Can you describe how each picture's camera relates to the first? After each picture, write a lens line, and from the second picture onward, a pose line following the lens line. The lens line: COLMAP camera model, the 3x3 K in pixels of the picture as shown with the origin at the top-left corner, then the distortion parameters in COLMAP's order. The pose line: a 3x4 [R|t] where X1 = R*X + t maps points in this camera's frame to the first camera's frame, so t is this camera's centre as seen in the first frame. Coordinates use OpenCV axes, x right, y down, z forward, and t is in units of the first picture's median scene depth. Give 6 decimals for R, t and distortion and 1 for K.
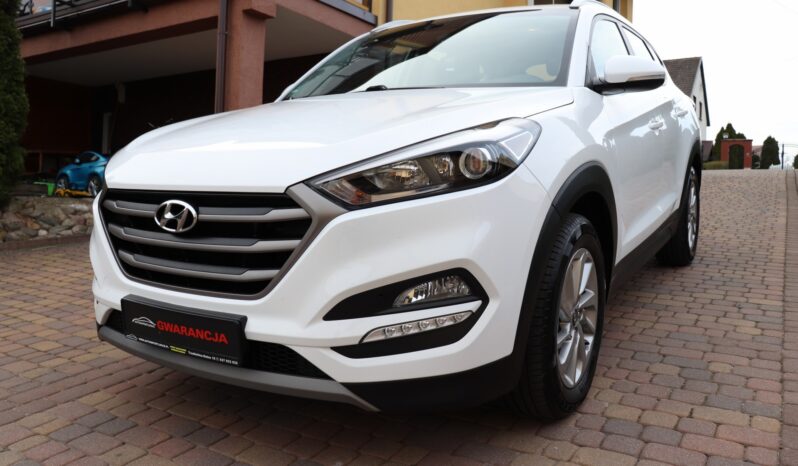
lens RADIAL K [[650.0, 0, 406.0], [0, 650.0, 219.0], [0, 0, 1]] dist [-0.173817, 0.137489]
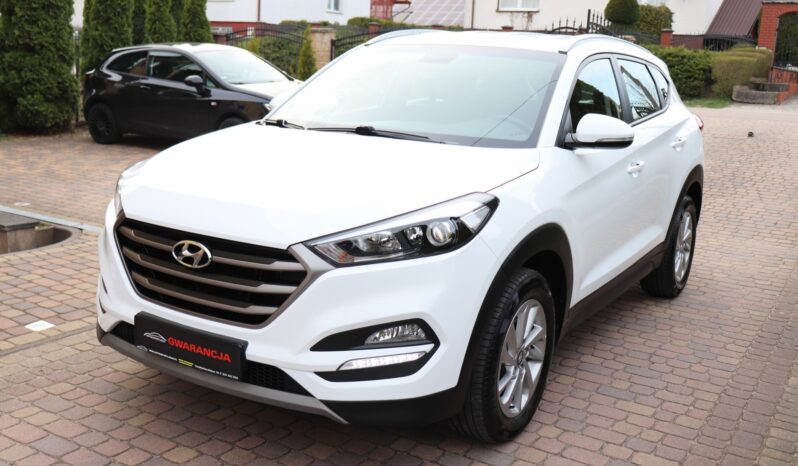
lens RADIAL K [[768.3, 0, 400.4], [0, 768.3, 235.8], [0, 0, 1]] dist [-0.050843, 0.000000]
pose [[0.996506, 0.080777, 0.021236, 0.000456], [-0.081816, 0.995200, 0.053703, -0.156061], [-0.016796, -0.055253, 0.998331, -0.481526]]
